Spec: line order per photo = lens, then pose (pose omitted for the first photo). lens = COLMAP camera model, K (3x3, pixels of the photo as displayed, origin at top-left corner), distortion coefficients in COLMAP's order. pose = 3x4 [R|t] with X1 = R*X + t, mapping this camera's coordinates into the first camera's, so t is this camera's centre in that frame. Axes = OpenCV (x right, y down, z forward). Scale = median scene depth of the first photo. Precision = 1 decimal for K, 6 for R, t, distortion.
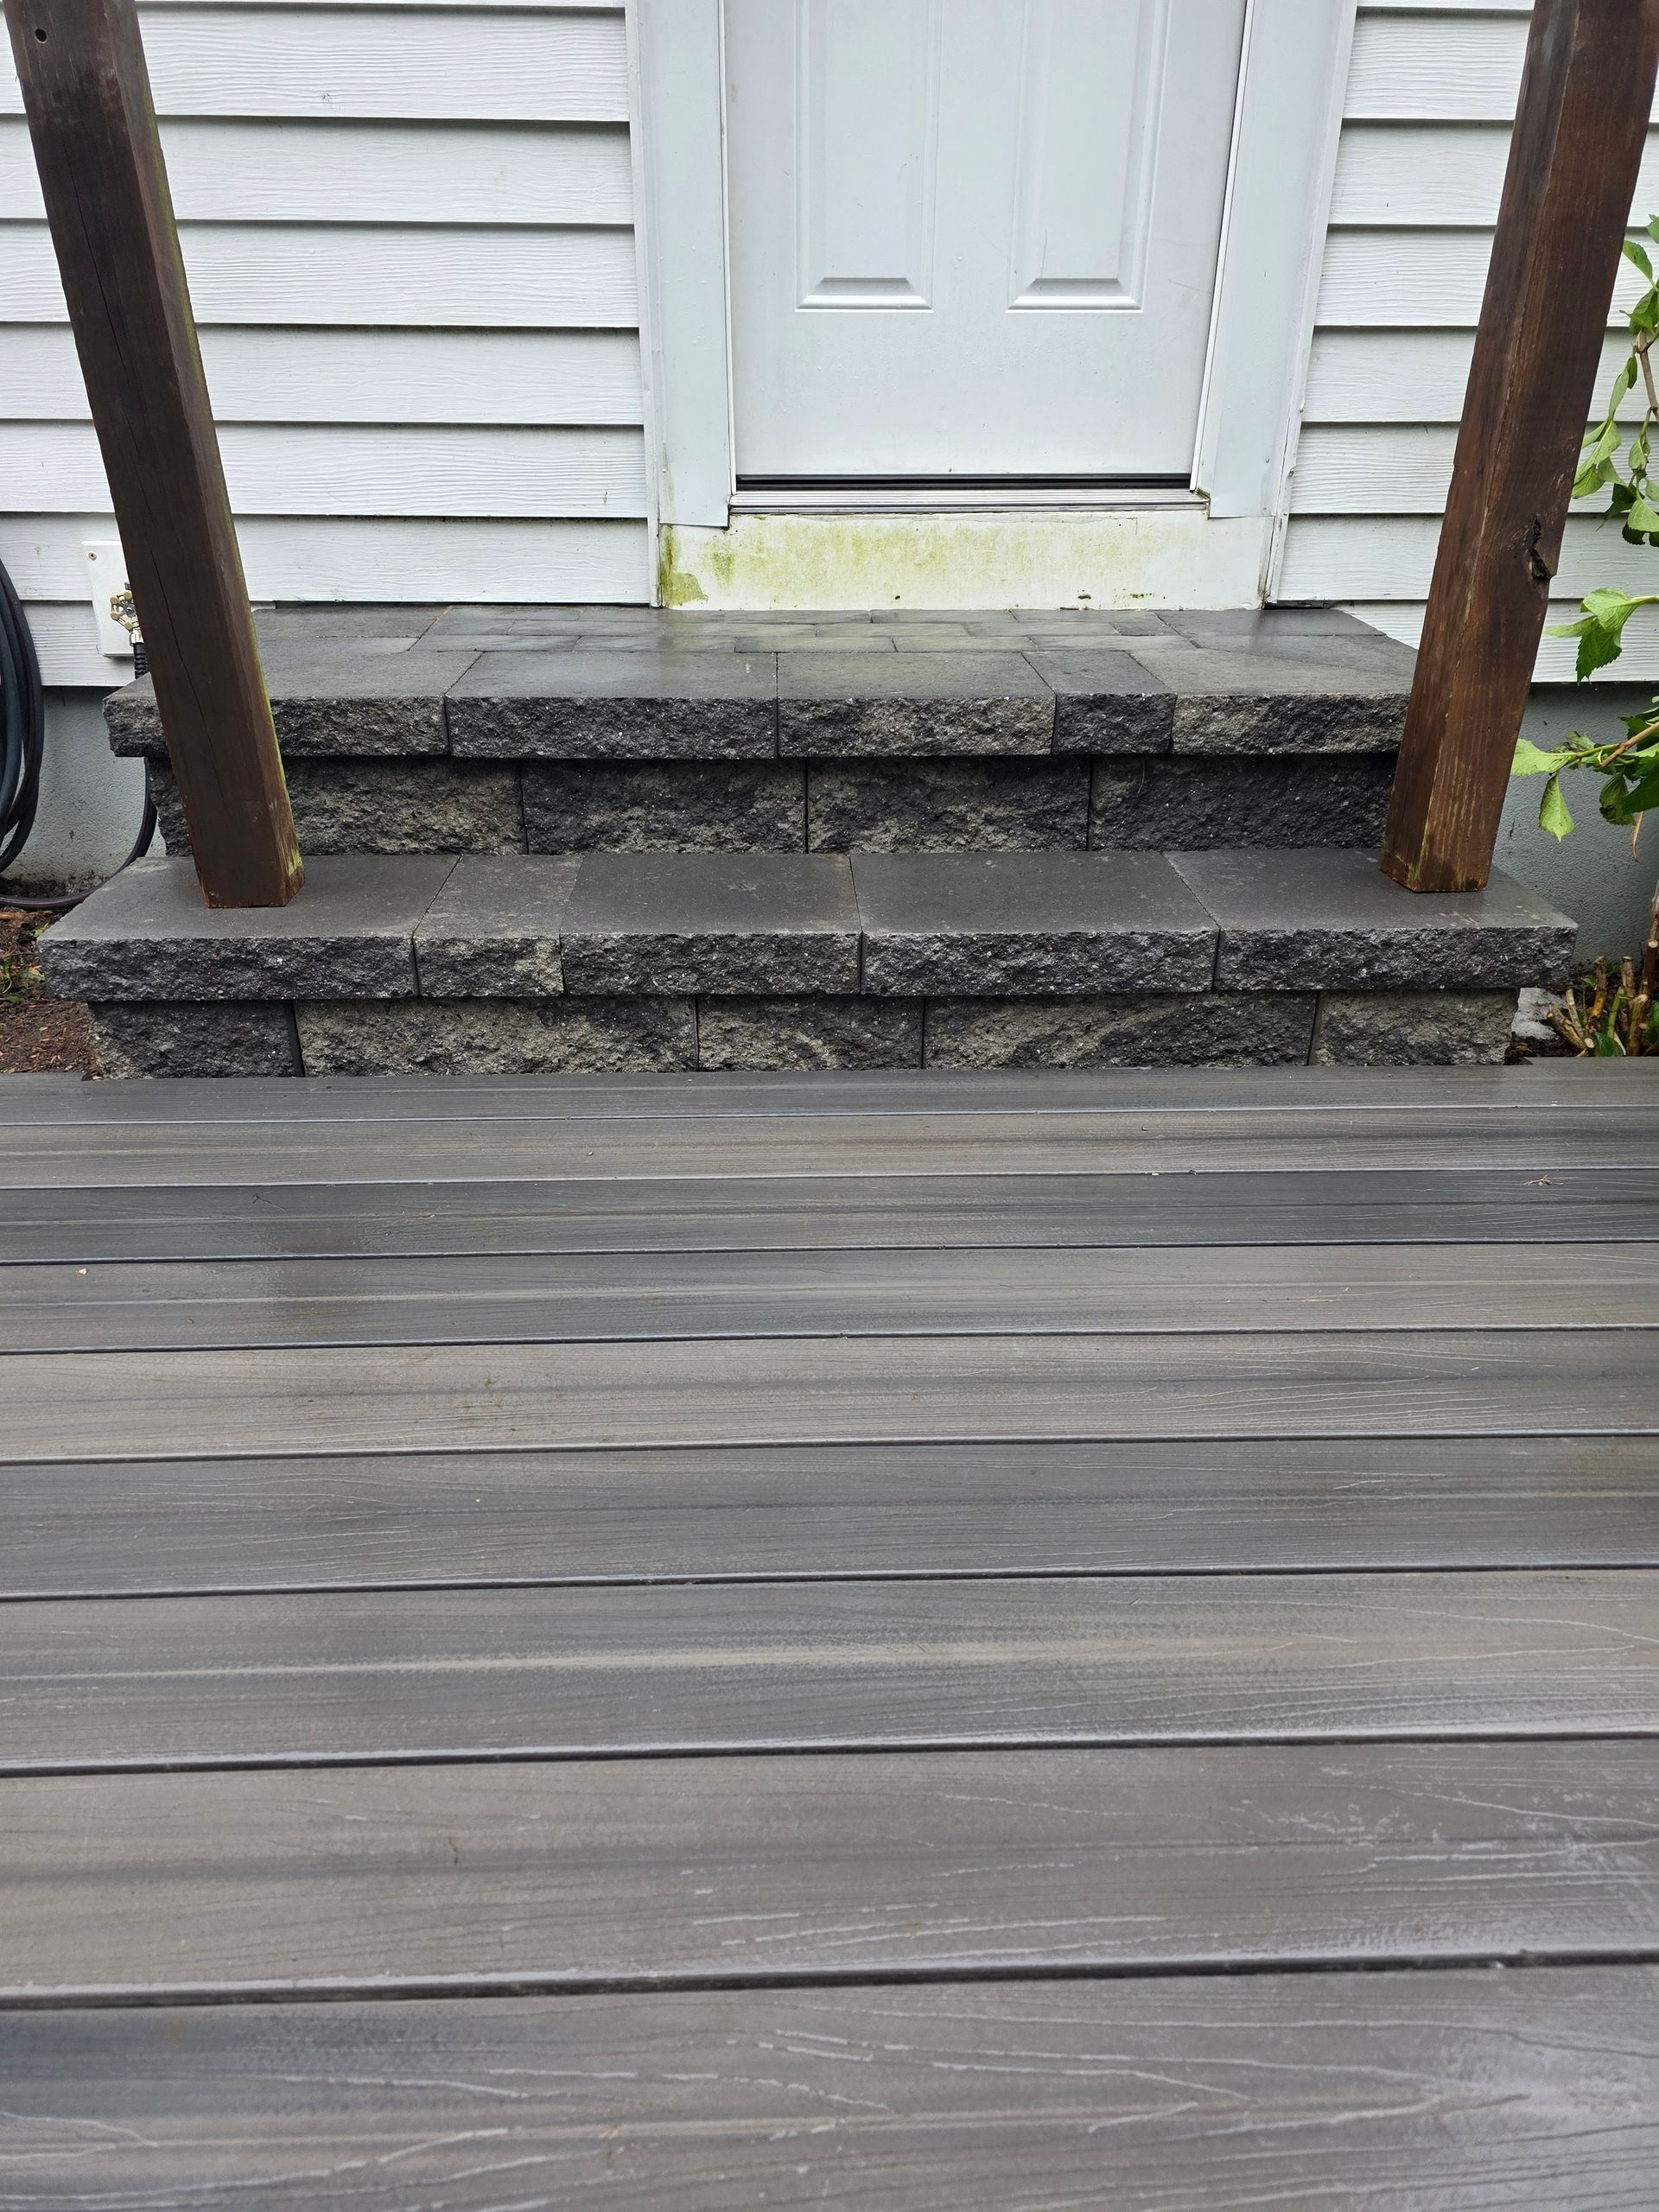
lens RADIAL K [[1474.4, 0, 829.5], [0, 1474.4, 1106.0], [0, 0, 1]] dist [0.073127, -0.060035]
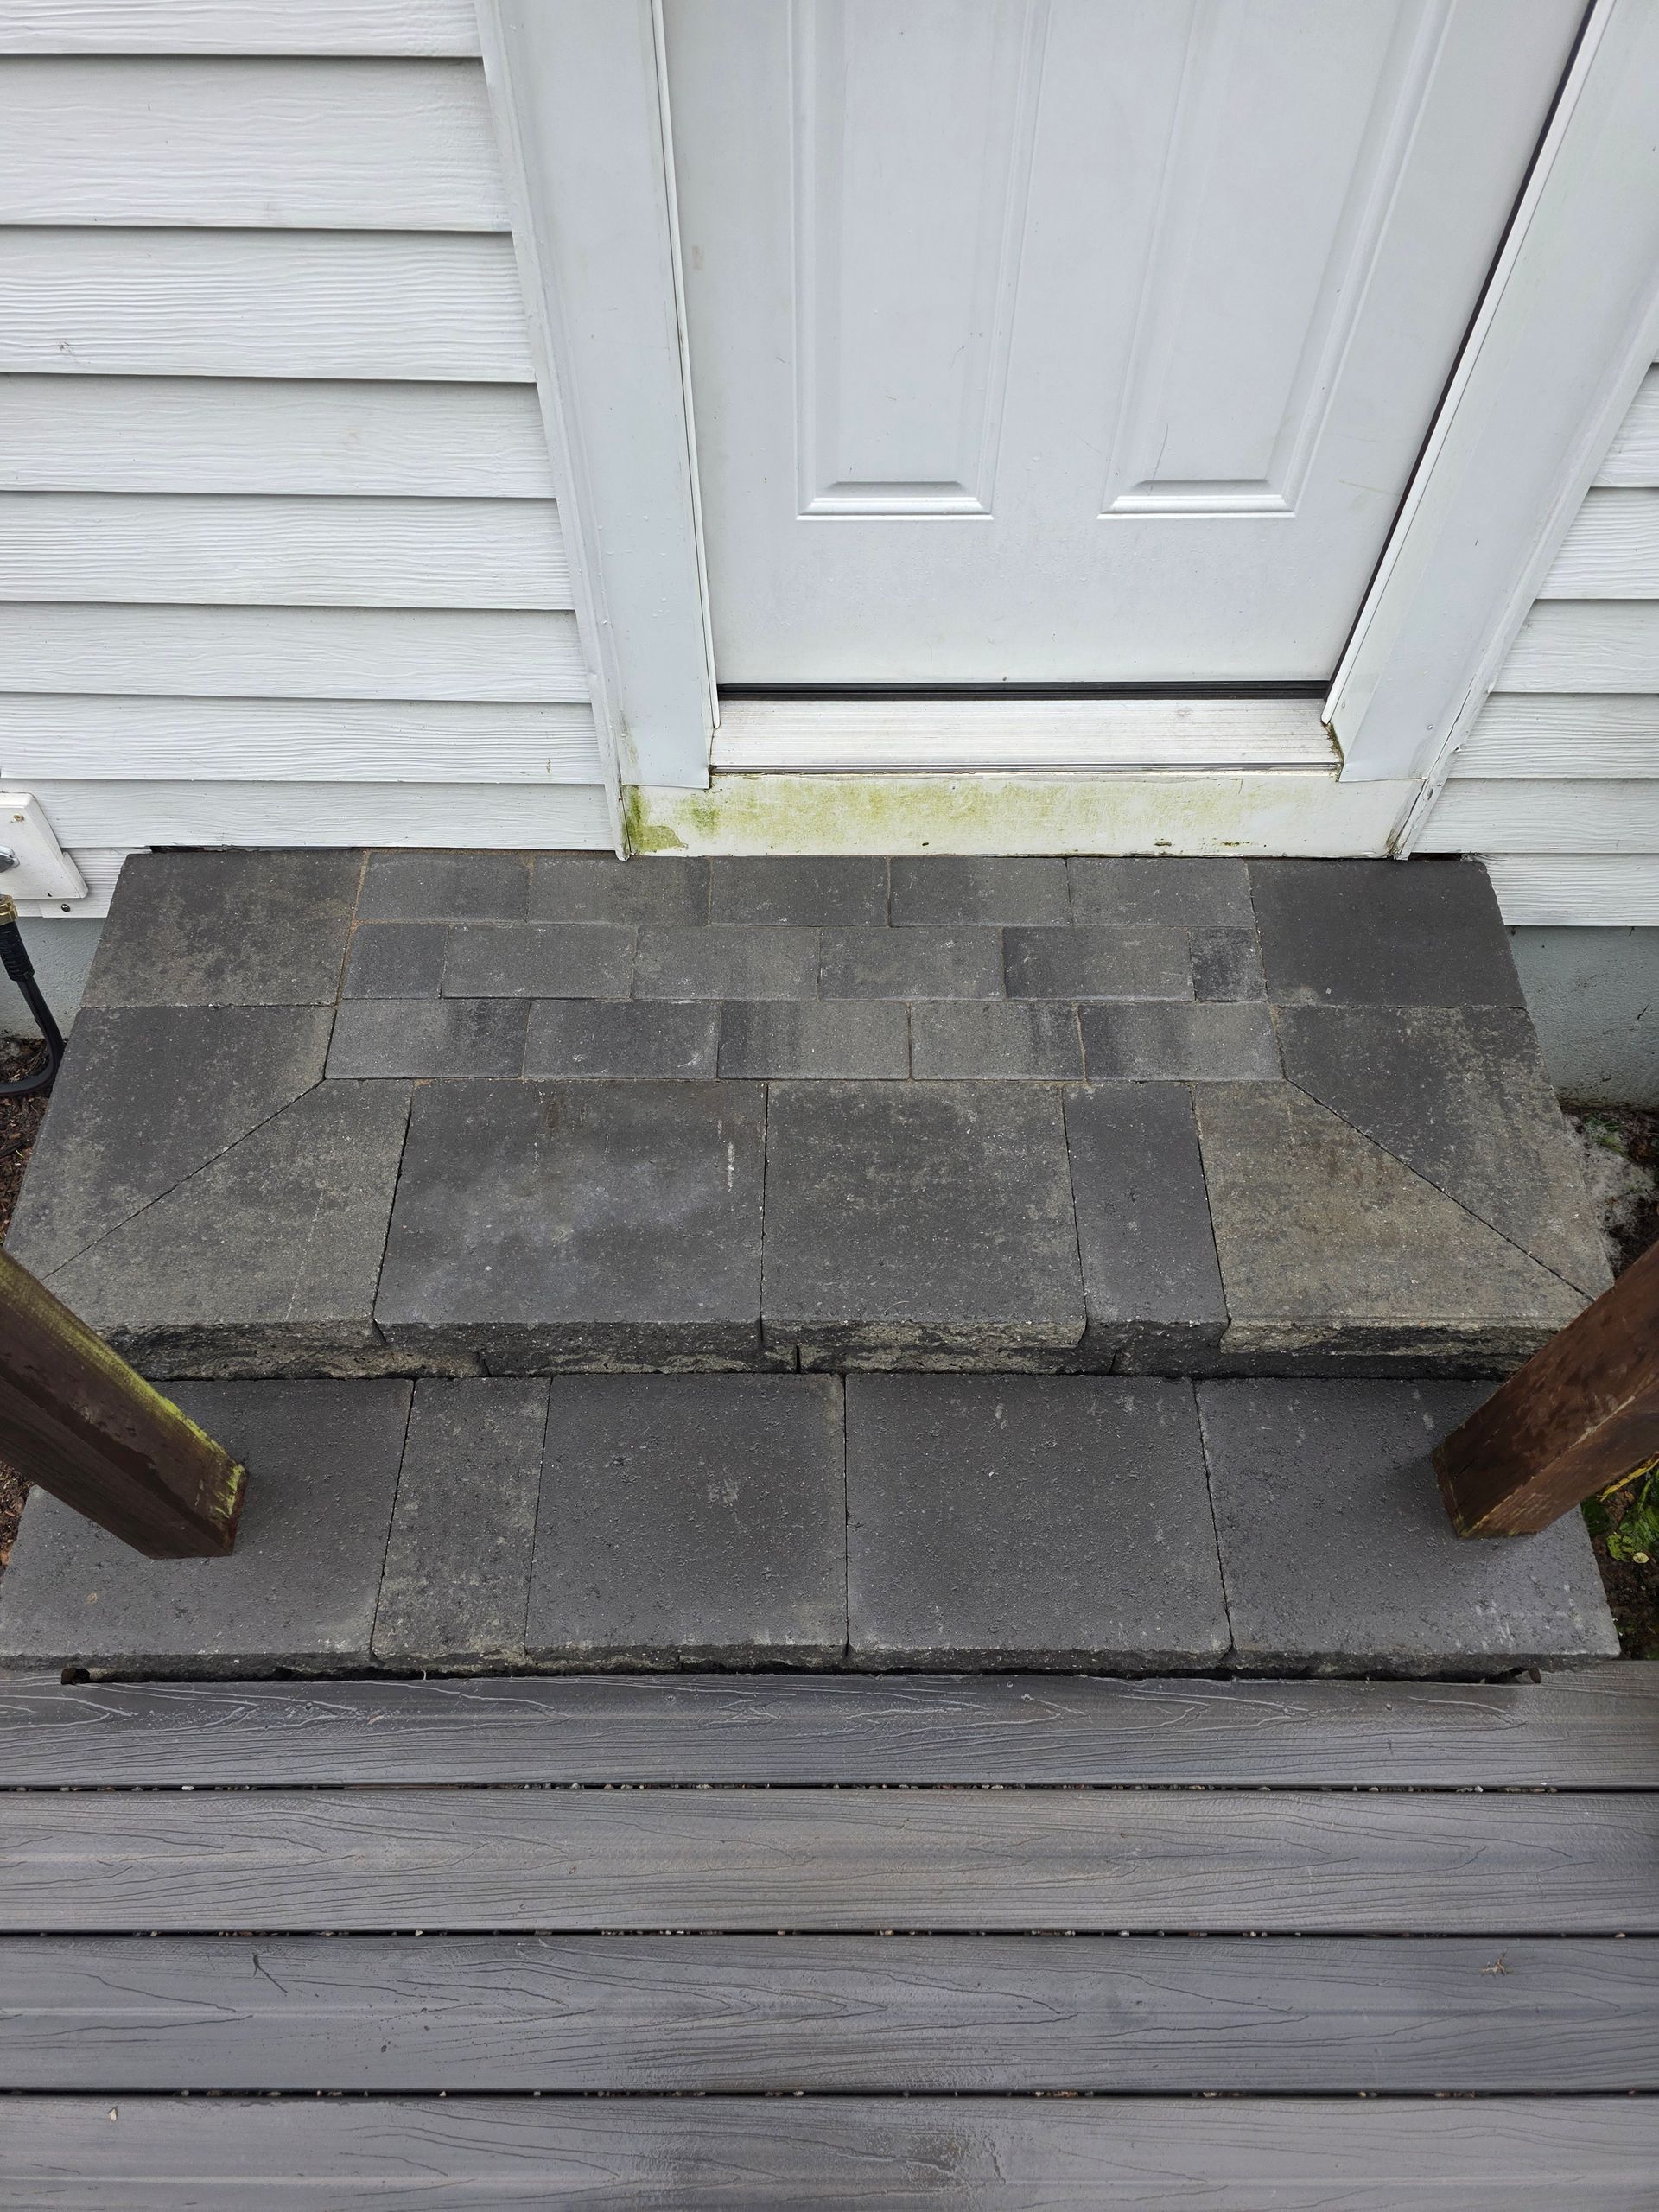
lens RADIAL K [[1474.4, 0, 829.5], [0, 1474.4, 1106.0], [0, 0, 1]] dist [0.073127, -0.060035]
pose [[0.999346, 0.029820, -0.020433, 0.014981], [-0.015344, 0.861727, 0.507140, -0.633513], [0.032731, -0.506495, 0.861621, 0.251552]]
